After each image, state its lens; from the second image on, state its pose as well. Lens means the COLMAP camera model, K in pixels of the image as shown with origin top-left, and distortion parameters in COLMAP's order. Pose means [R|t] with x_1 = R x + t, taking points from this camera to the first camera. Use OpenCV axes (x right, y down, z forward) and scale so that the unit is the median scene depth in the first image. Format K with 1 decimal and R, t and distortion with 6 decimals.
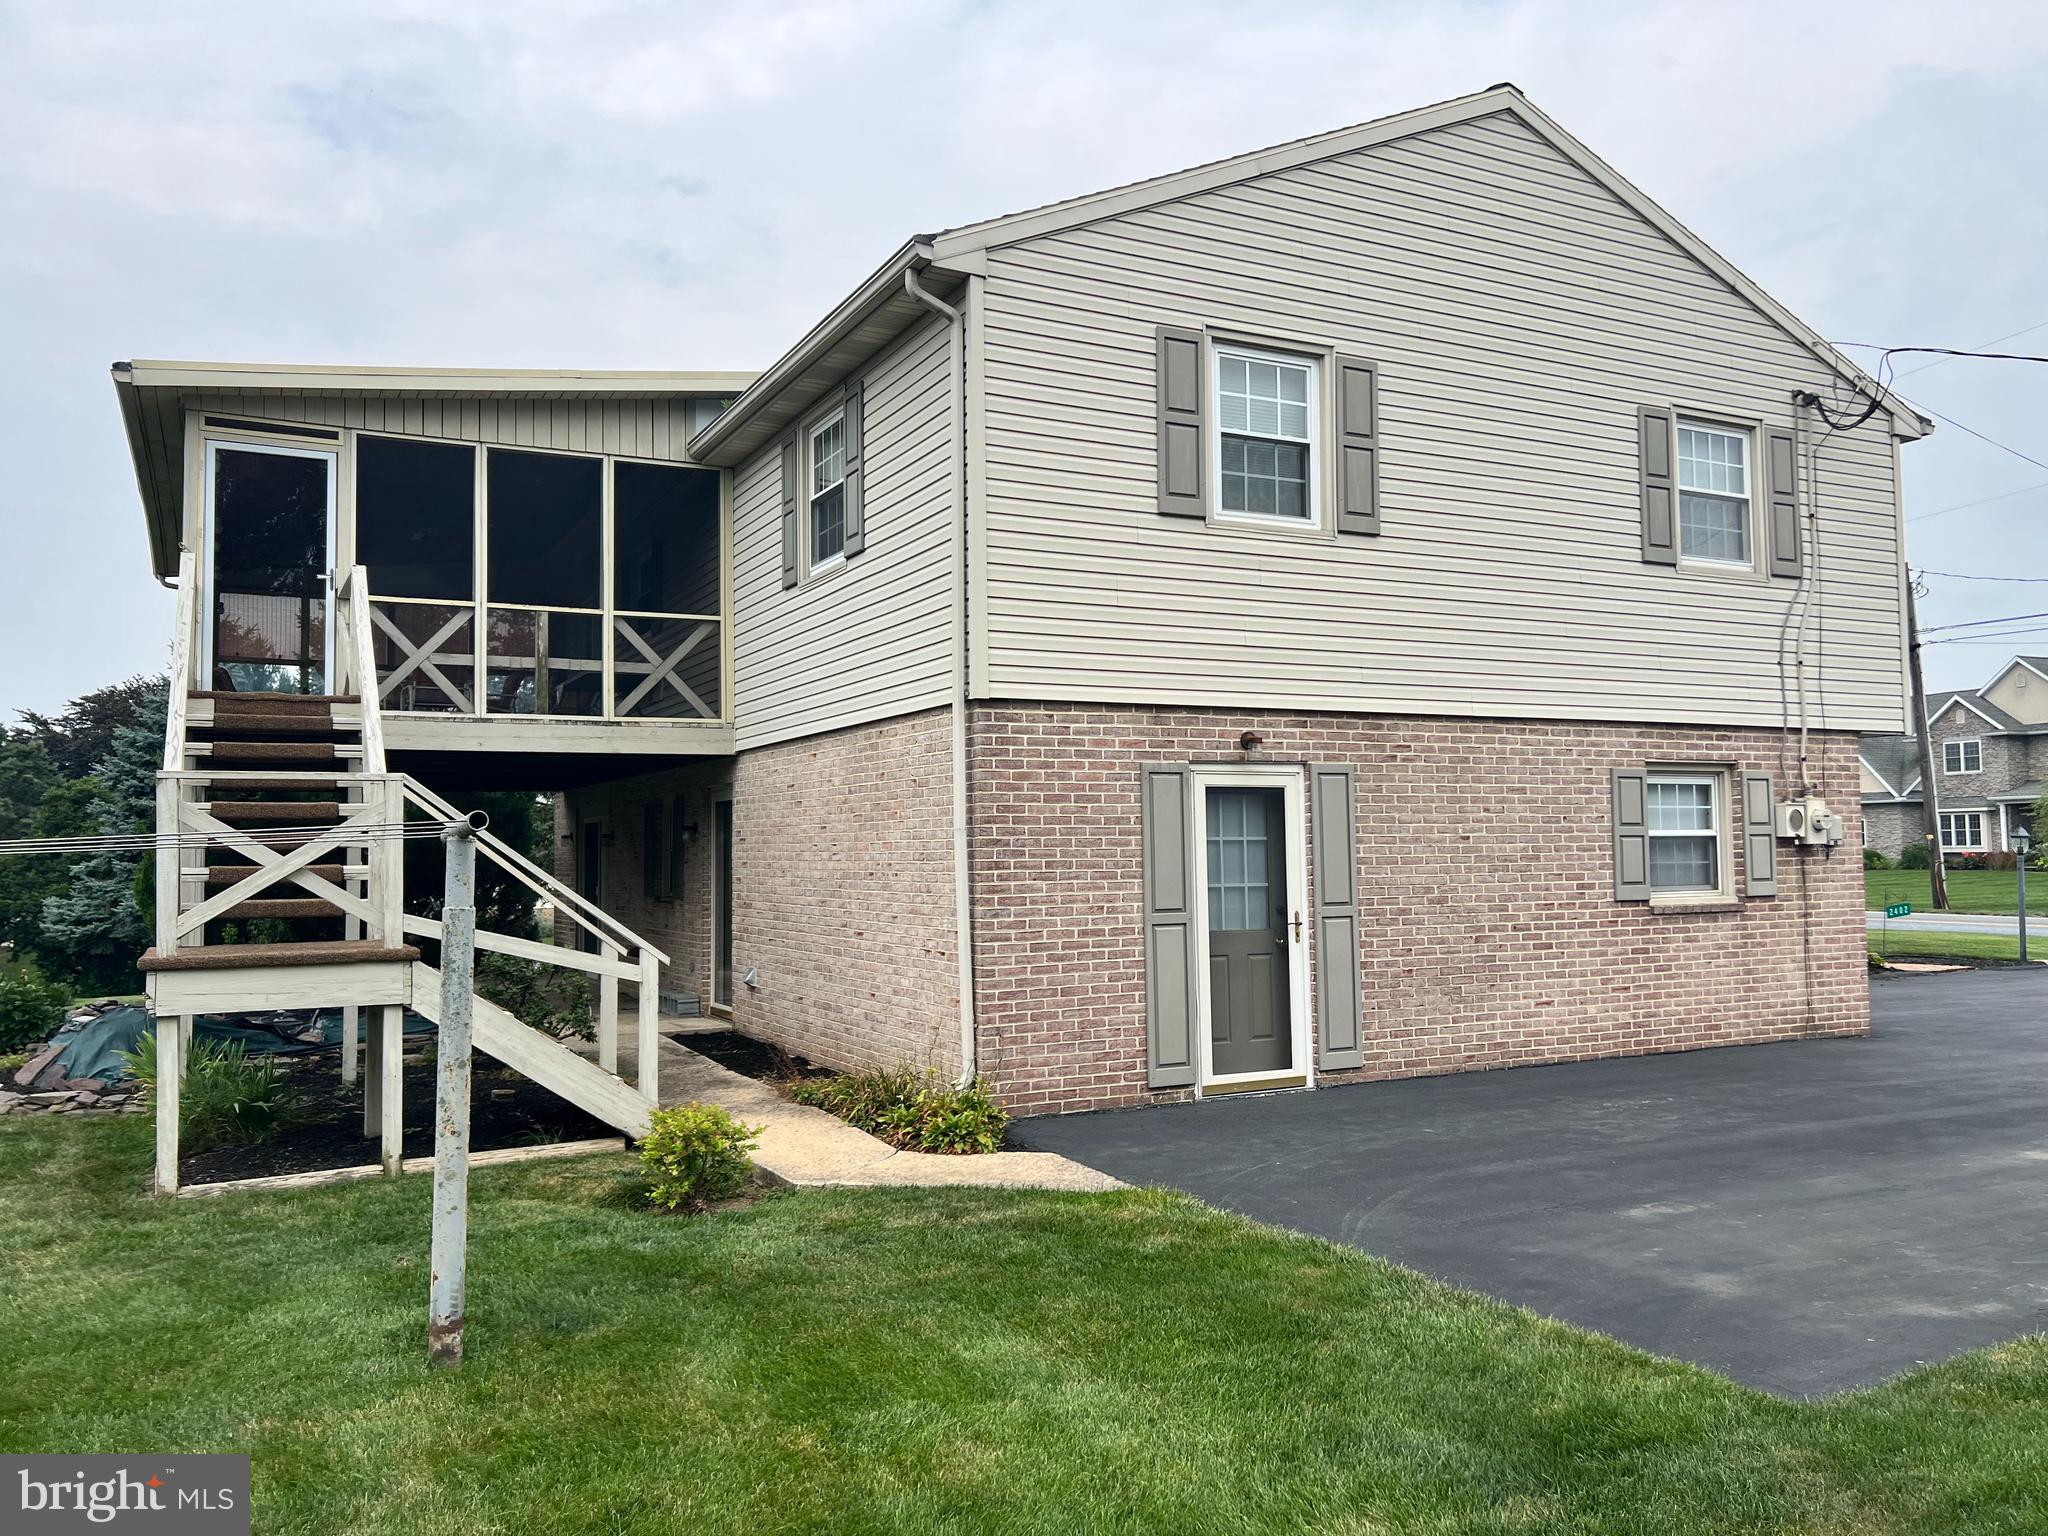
lens RADIAL K [[1540.5, 0, 1019.1], [0, 1540.5, 768.5], [0, 0, 1]] dist [0.030939, -0.000954]
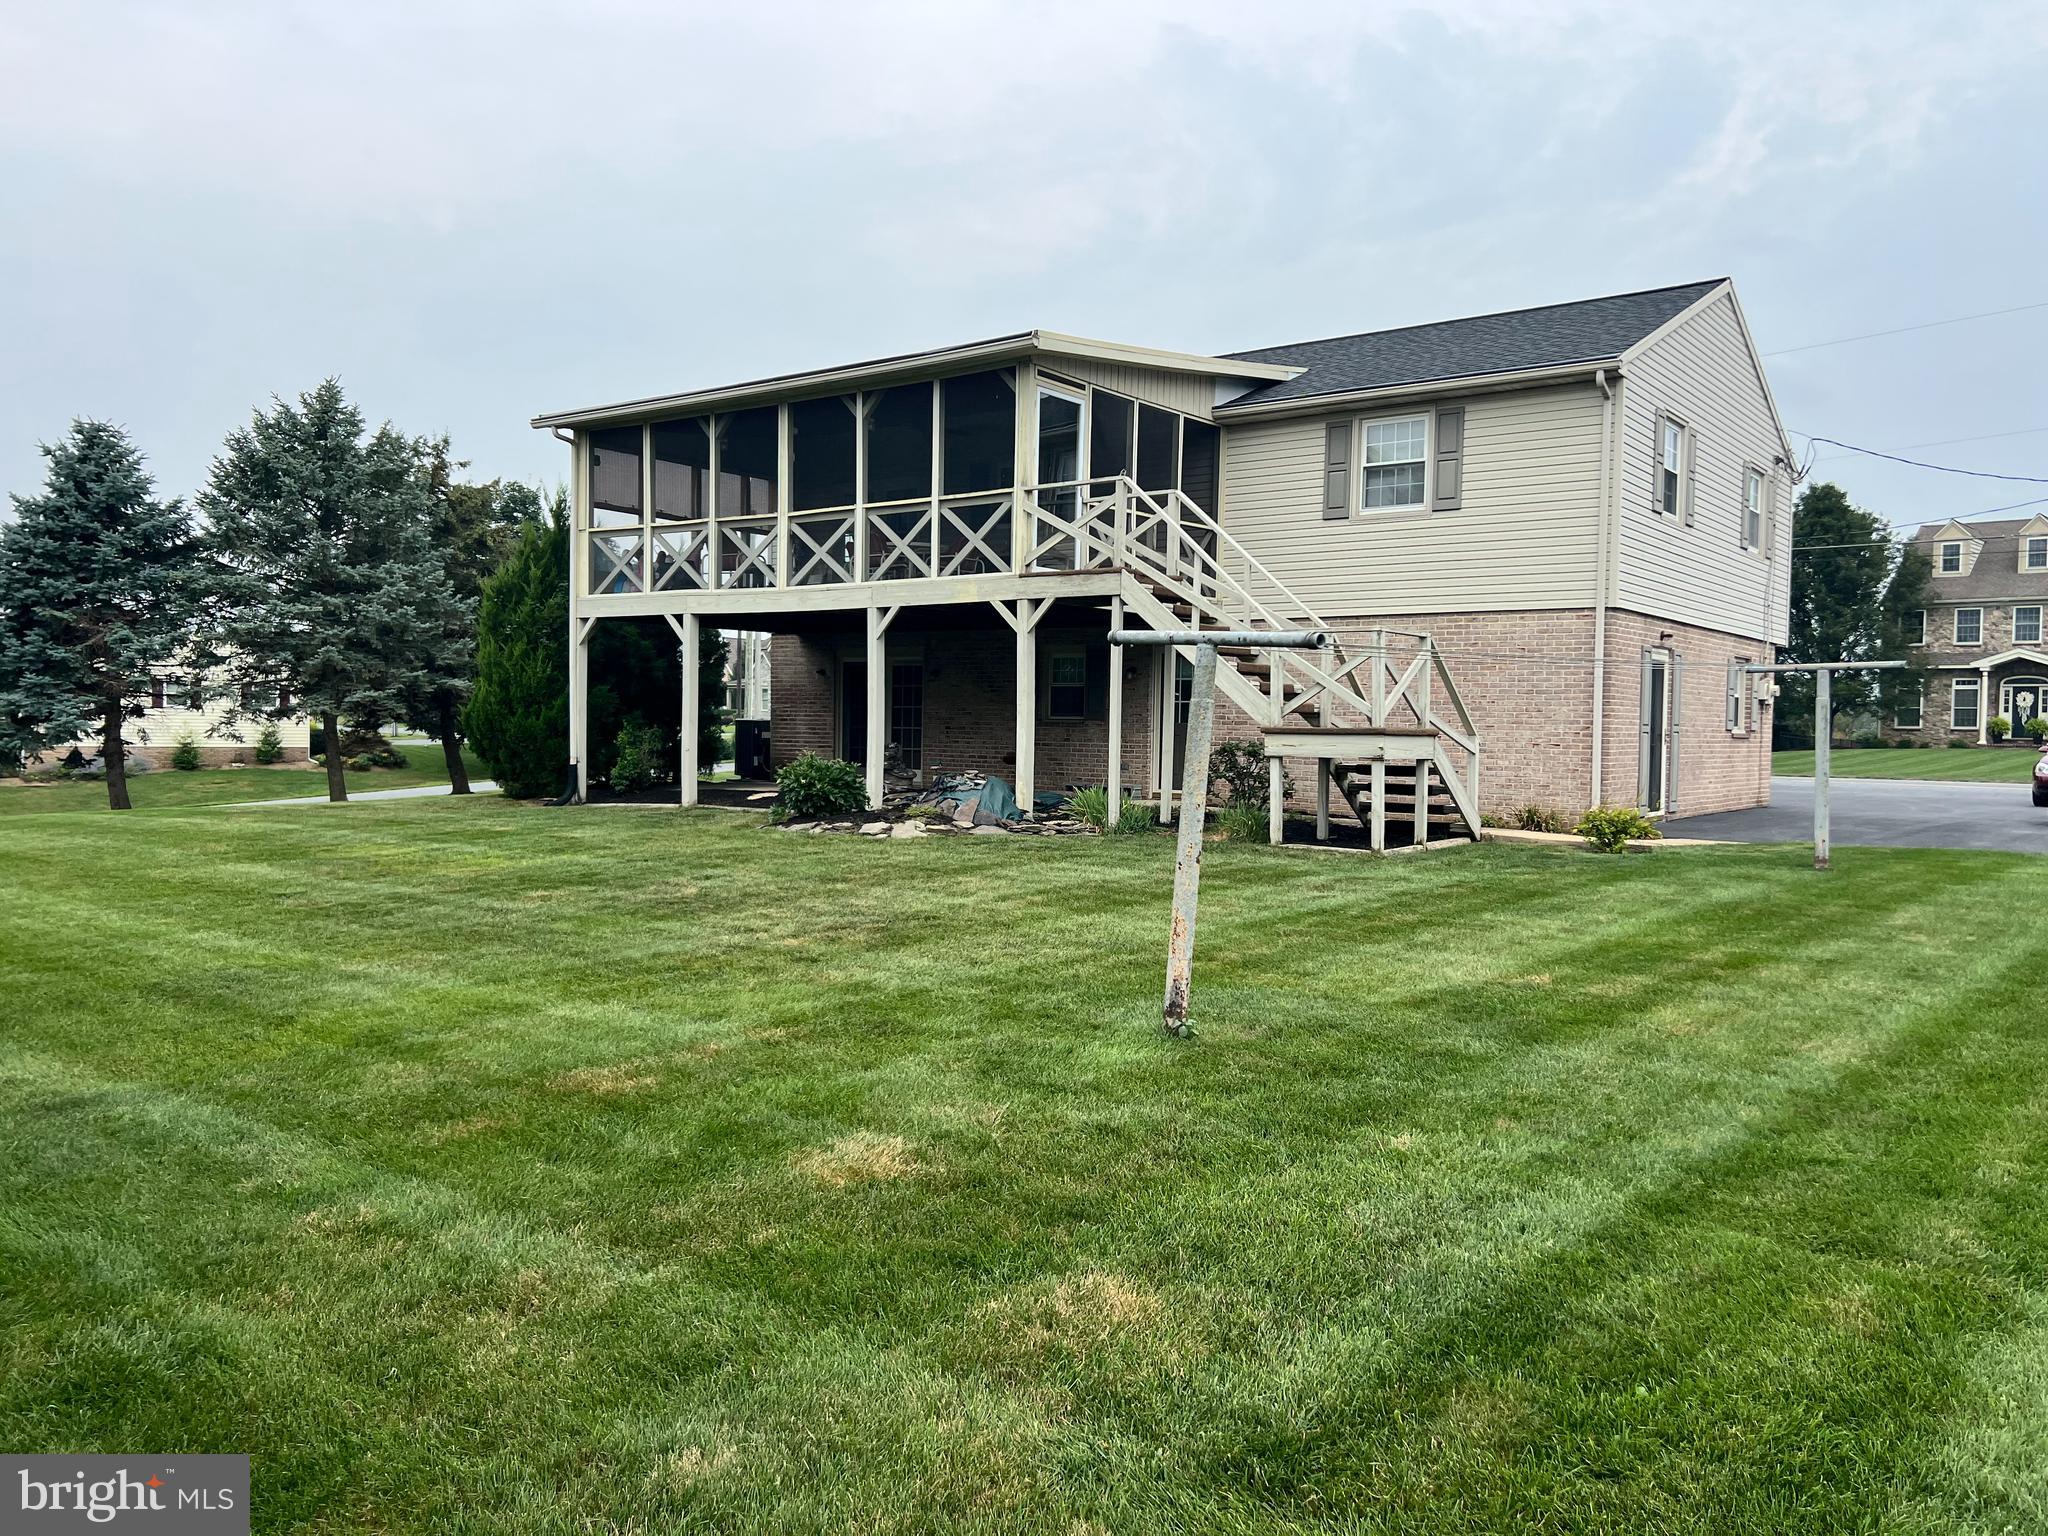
lens RADIAL K [[1540.5, 0, 1024.1], [0, 1540.5, 769.0], [0, 0, 1]] dist [0.030939, -0.000954]
pose [[0.902620, 0.016489, 0.430123, -1.102666], [-0.053426, 0.995831, 0.073939, 0.036394], [-0.427110, -0.089718, 0.899737, -0.305825]]
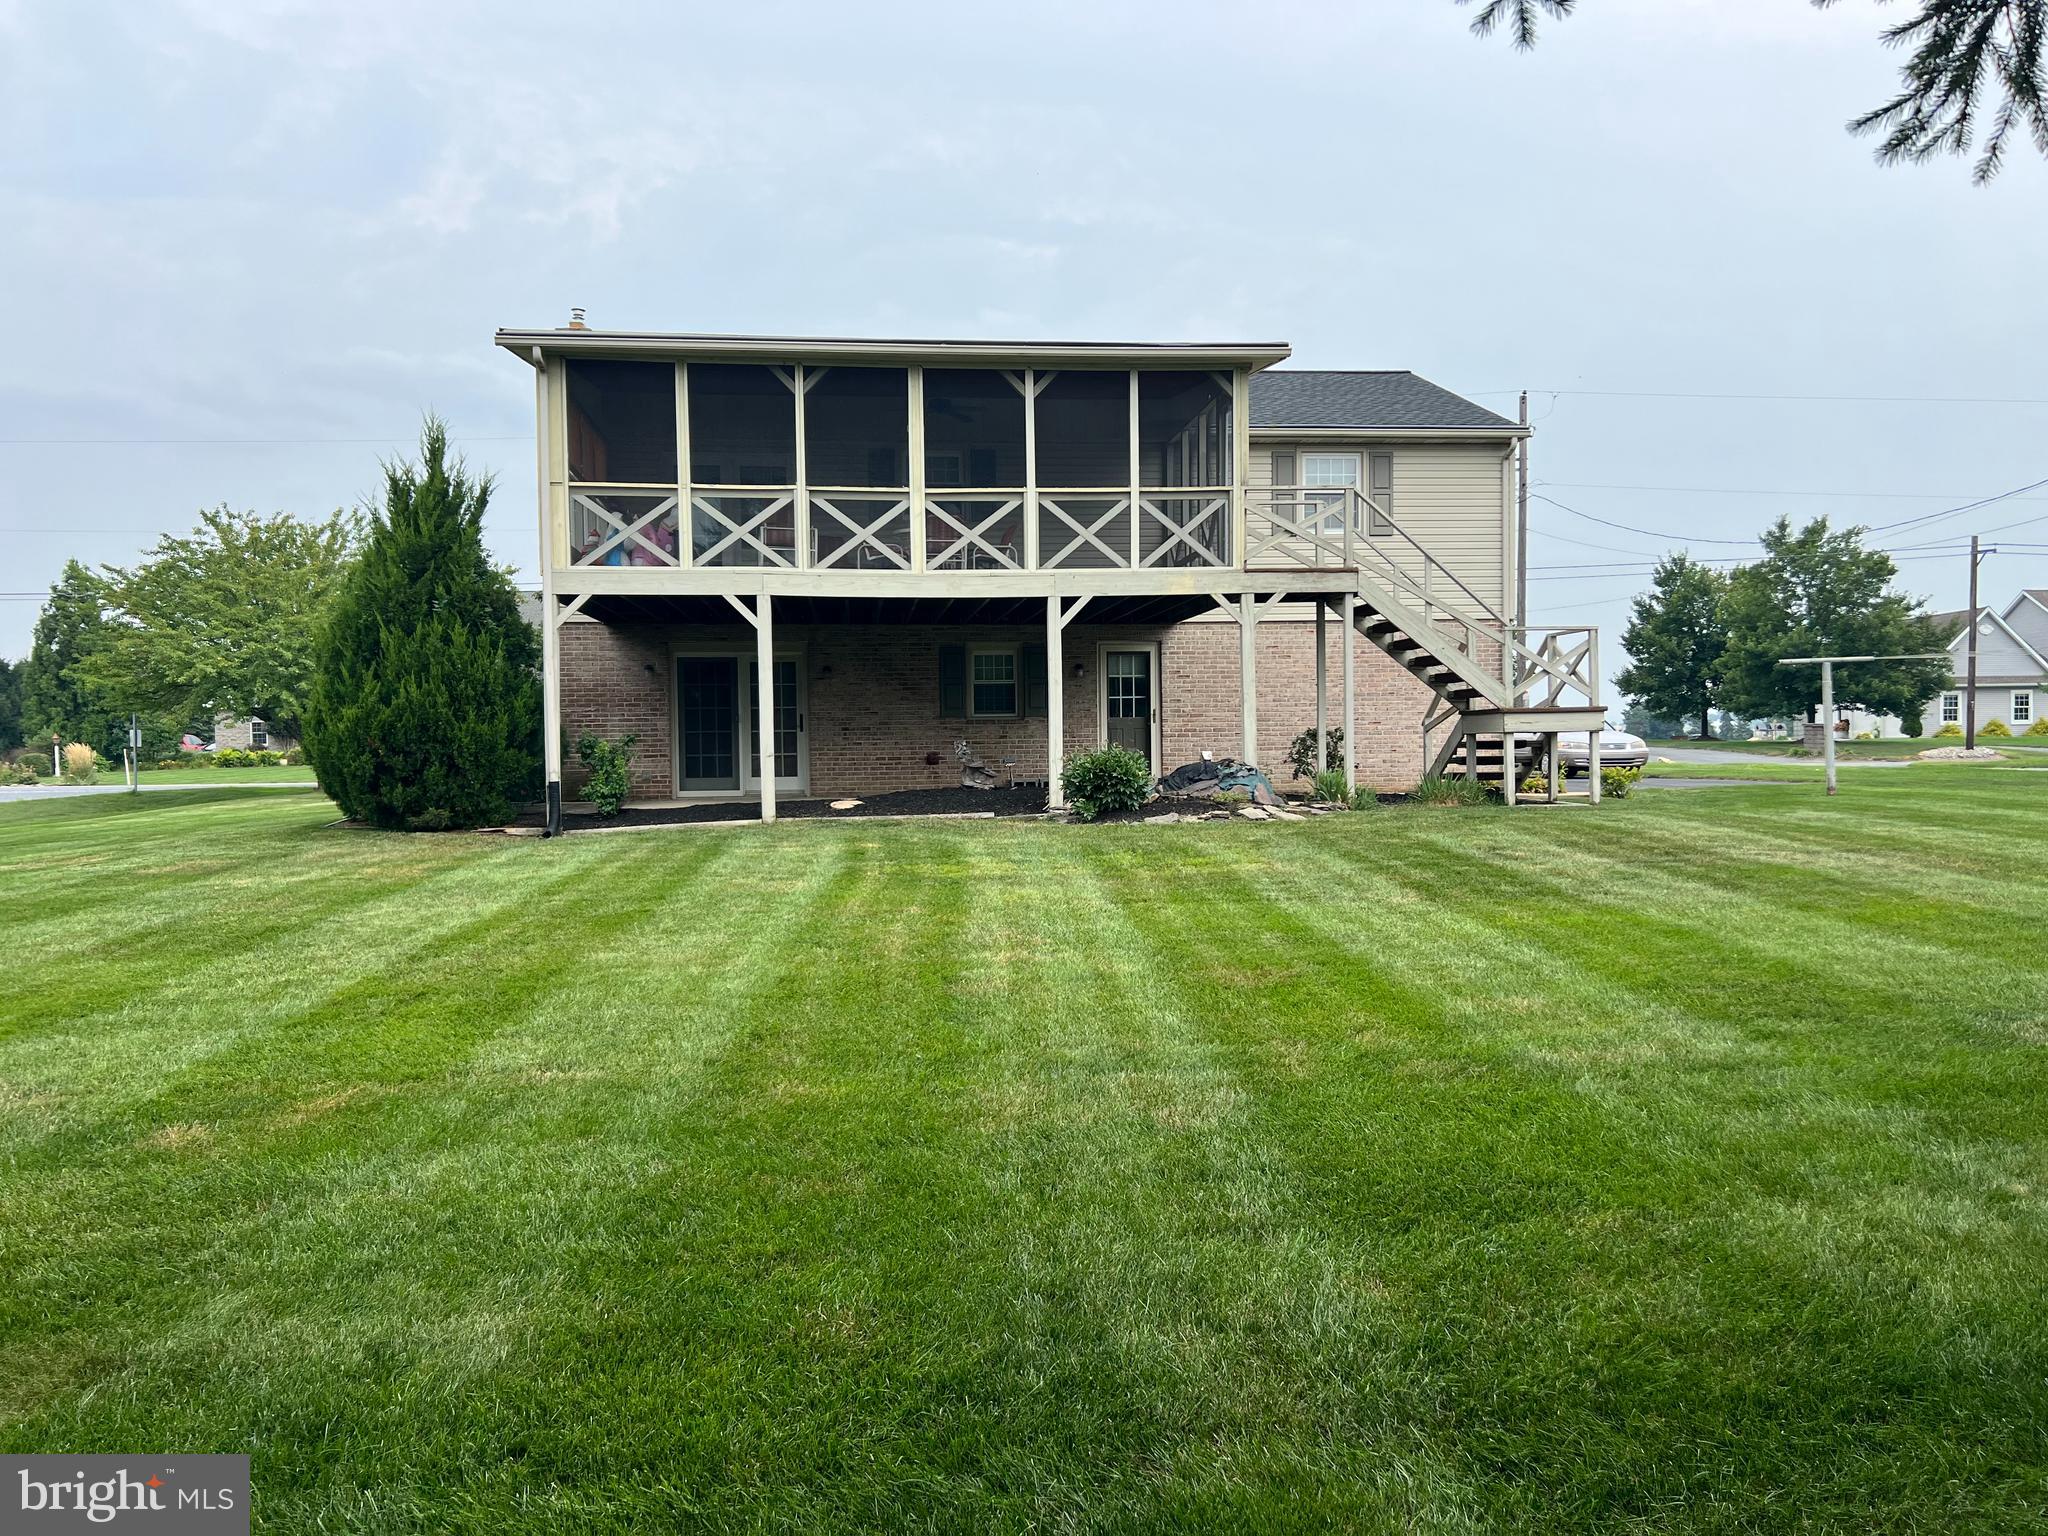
lens RADIAL K [[1540.5, 0, 1017.7], [0, 1540.5, 770.0], [0, 0, 1]] dist [0.030939, -0.000954]
pose [[0.389042, -0.003641, 0.921213, -1.968348], [-0.044738, 0.998738, 0.022840, 0.133059], [-0.920133, -0.050099, 0.388388, 0.616138]]
